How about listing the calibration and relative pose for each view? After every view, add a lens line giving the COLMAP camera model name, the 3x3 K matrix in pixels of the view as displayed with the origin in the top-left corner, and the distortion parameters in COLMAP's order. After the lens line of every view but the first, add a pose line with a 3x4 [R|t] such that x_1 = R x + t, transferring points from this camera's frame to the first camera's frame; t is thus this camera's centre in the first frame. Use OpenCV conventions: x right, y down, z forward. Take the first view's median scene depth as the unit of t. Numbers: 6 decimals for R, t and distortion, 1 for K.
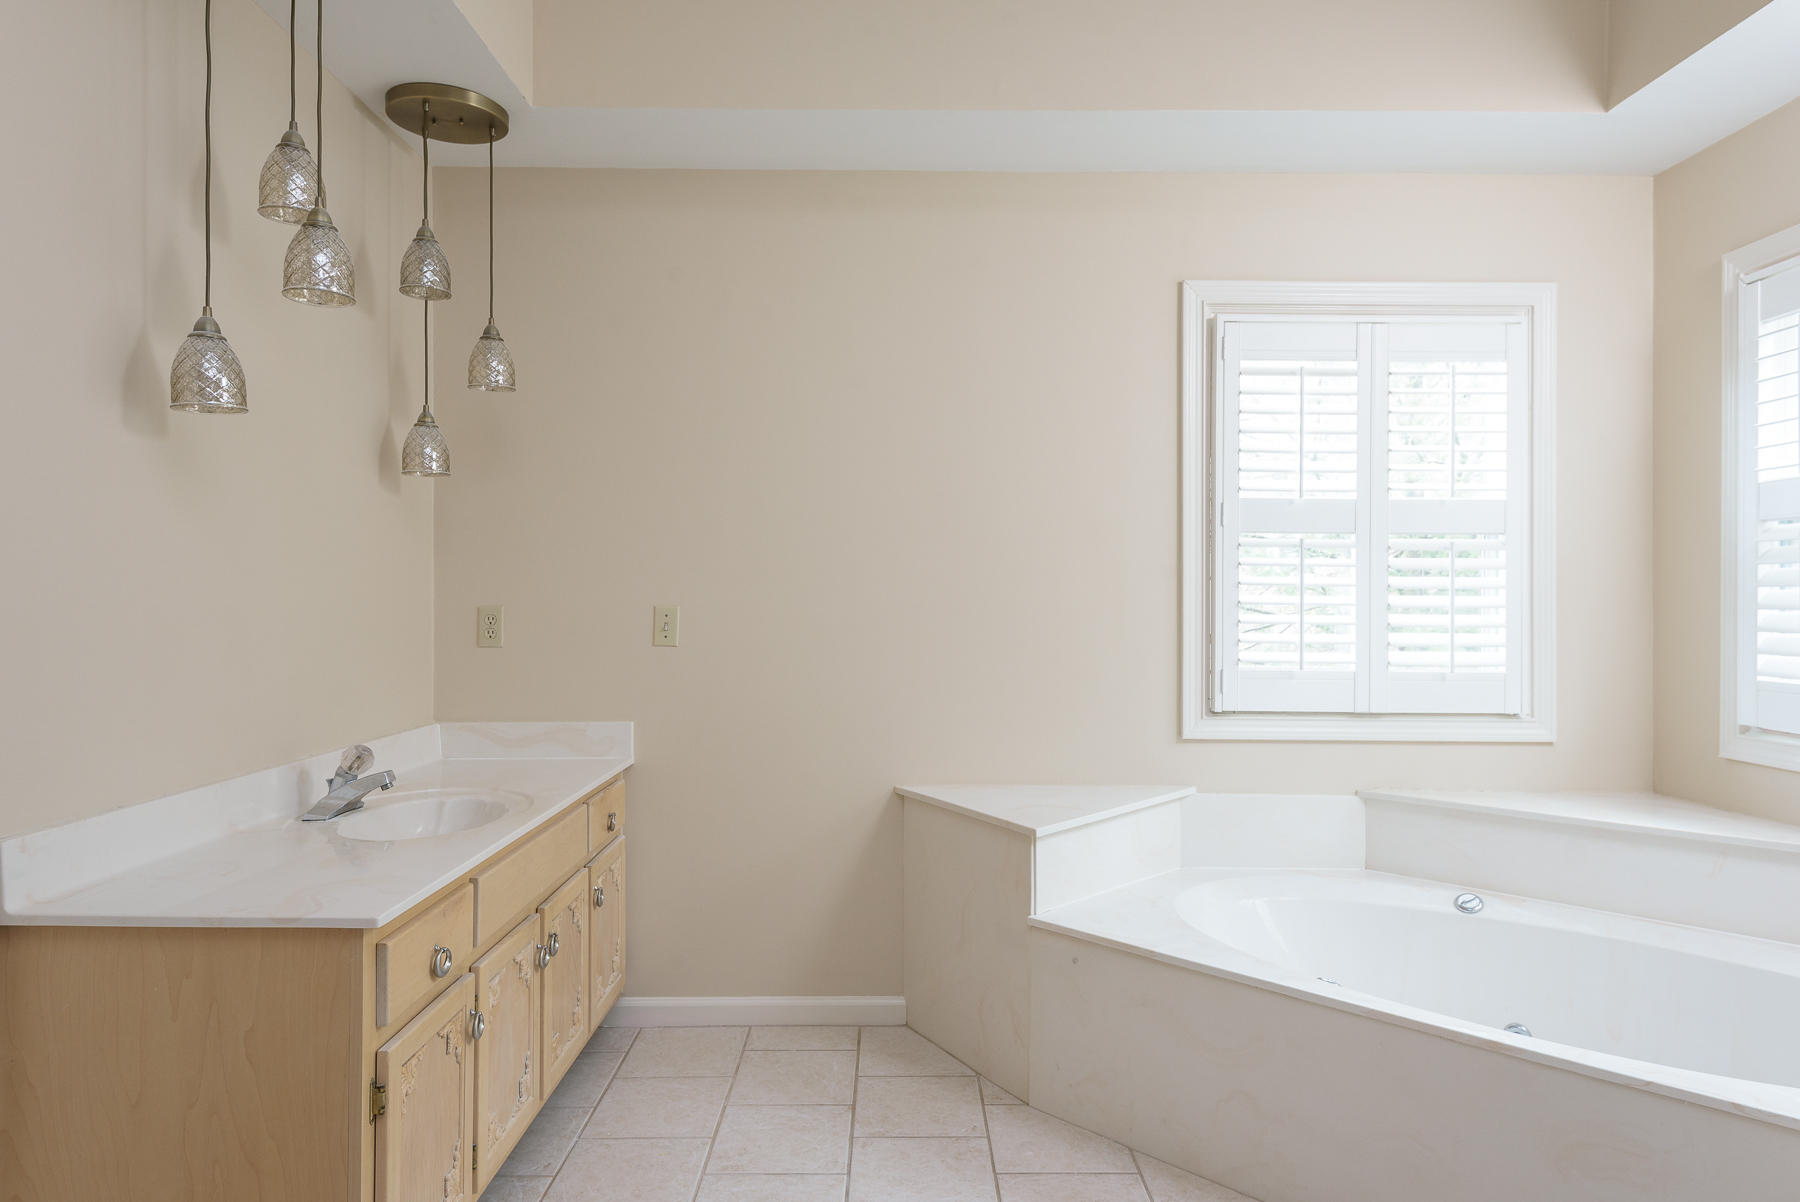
lens RADIAL K [[1363.1, 0, 896.2], [0, 1363.1, 599.0], [0, 0, 1]] dist [0.014815, 0.003682]
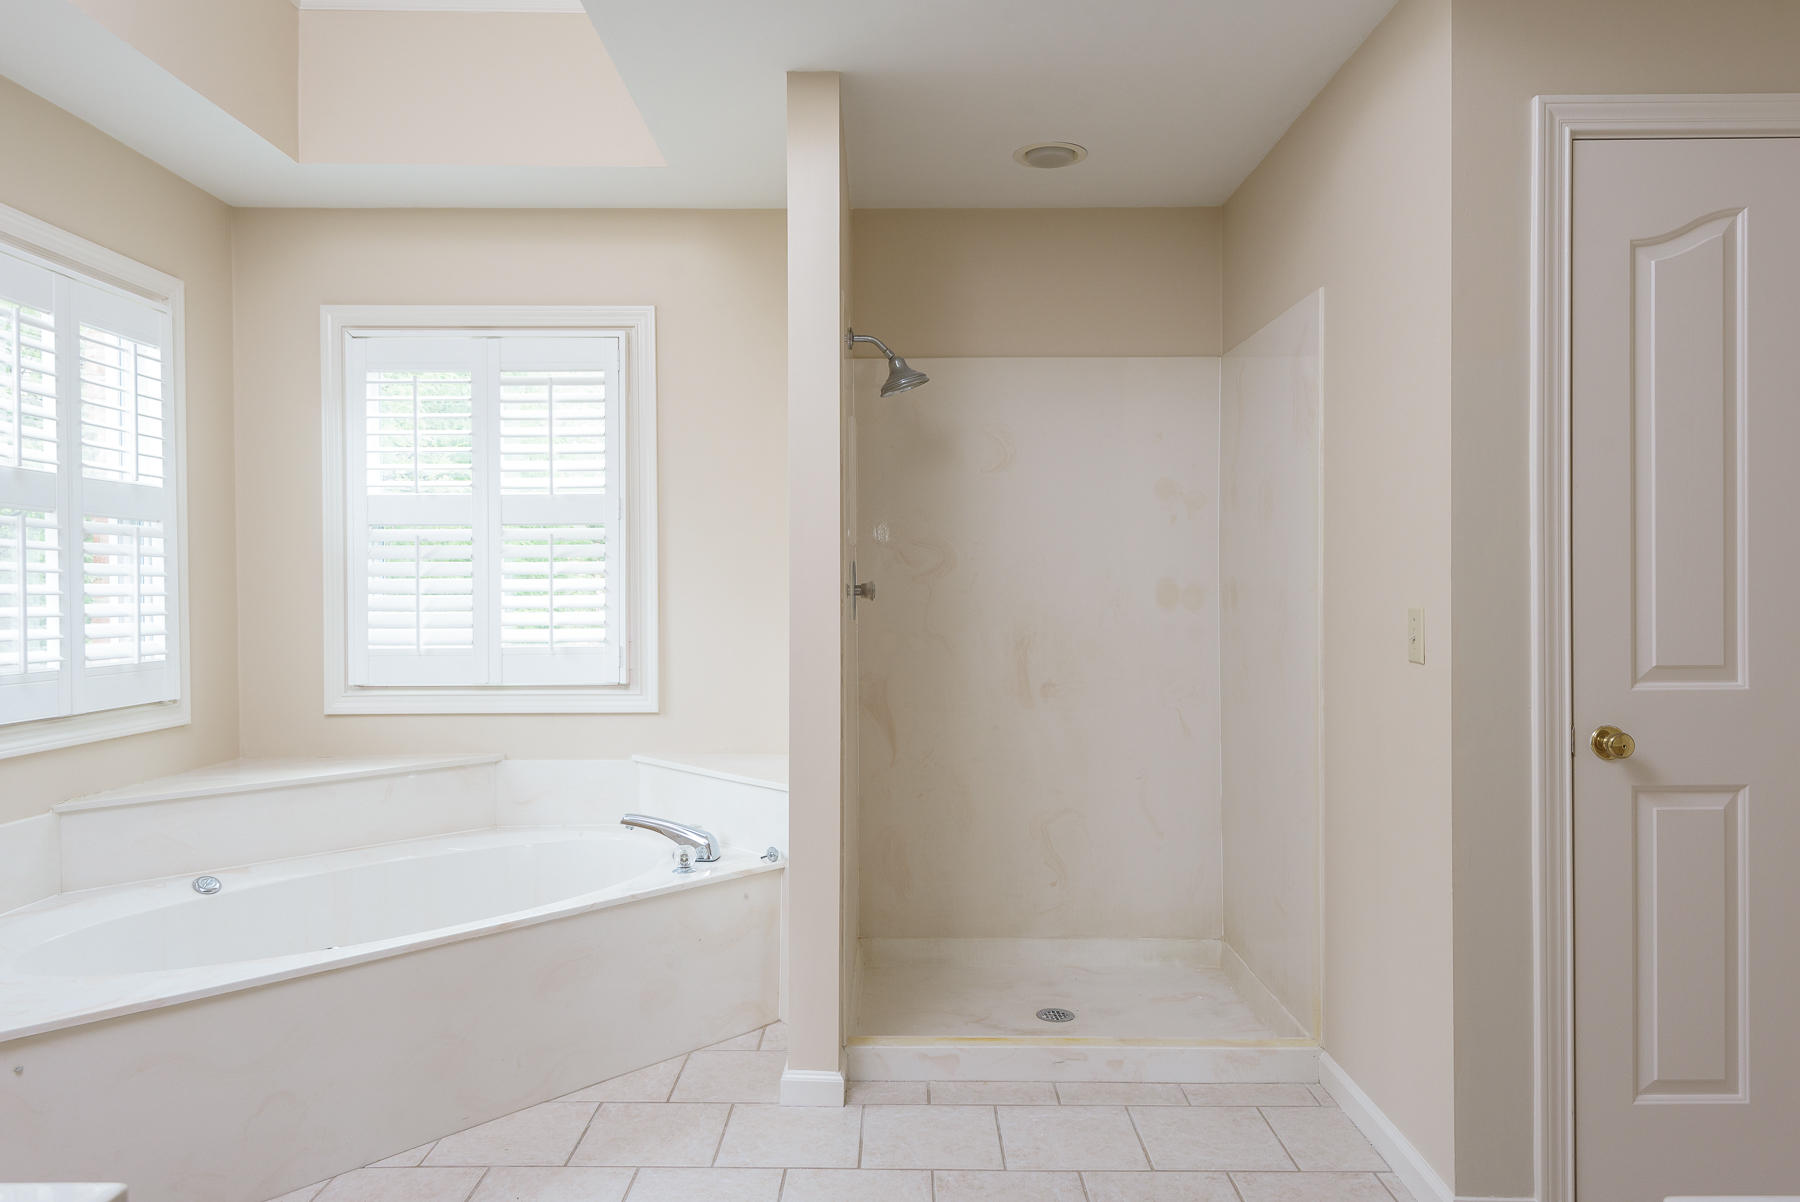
lens RADIAL K [[1168.7, 0, 895.4], [0, 1168.7, 593.8], [0, 0, 1]] dist [0.003016, 0.001073]
pose [[0.000326, -0.009183, 0.999958, -0.470891], [0.006044, 0.999940, 0.009180, 0.000621], [-0.999982, 0.006041, 0.000382, 0.503459]]
